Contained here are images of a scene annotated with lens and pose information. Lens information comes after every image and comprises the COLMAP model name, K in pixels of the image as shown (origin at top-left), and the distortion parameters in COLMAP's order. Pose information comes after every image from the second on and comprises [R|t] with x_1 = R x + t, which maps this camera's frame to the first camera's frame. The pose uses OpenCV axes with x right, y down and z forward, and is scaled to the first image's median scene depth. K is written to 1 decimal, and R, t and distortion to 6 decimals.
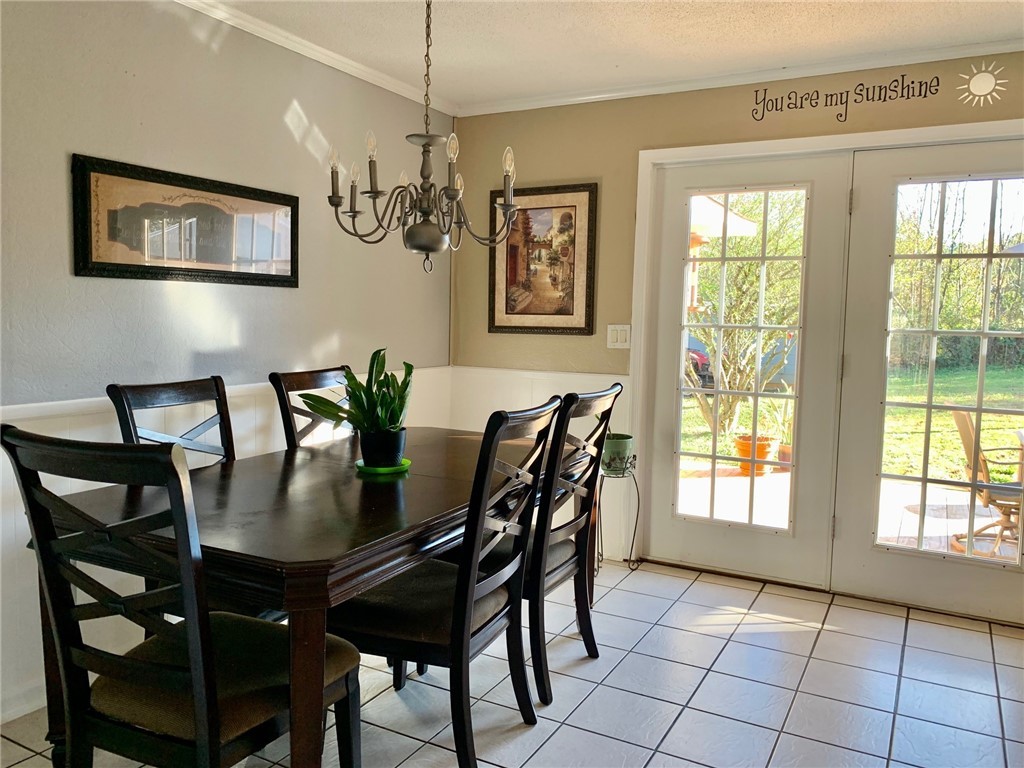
lens RADIAL K [[772.5, 0, 512.1], [0, 772.5, 377.4], [0, 0, 1]] dist [0.068871, 0.000481]
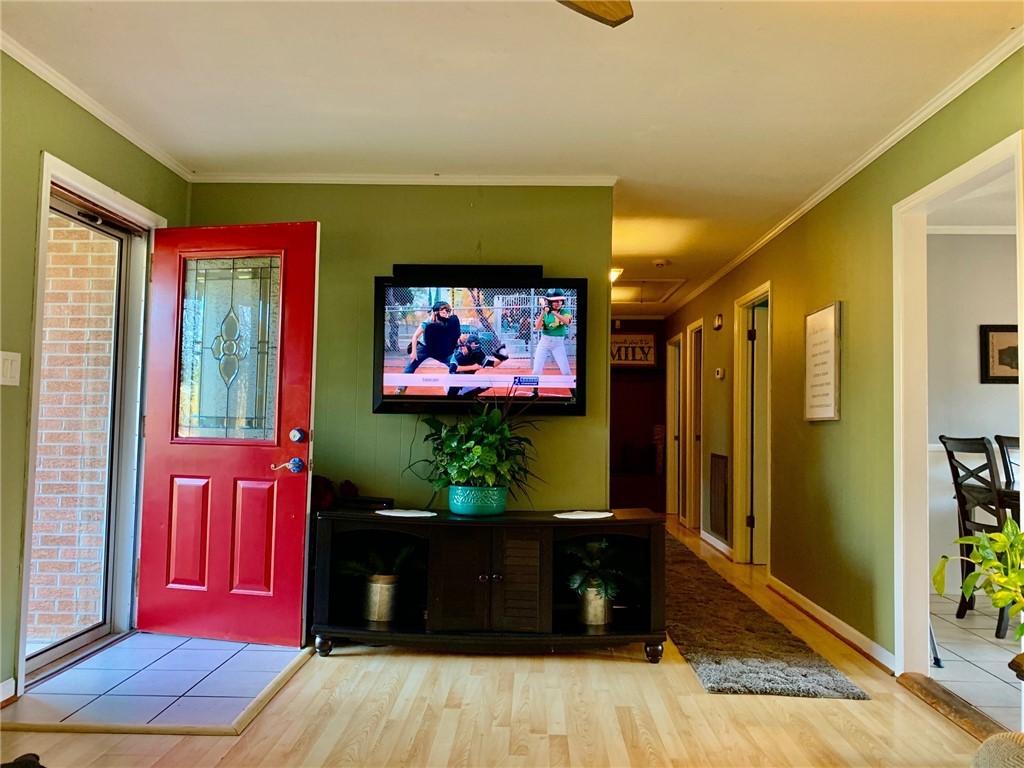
lens RADIAL K [[772.5, 0, 512.1], [0, 772.5, 377.4], [0, 0, 1]] dist [0.068871, 0.000481]
pose [[0.466708, -0.059934, -0.882378, 0.692467], [-0.078141, 0.991005, -0.108643, 0.174049], [0.880953, 0.119654, 0.457826, -1.010301]]
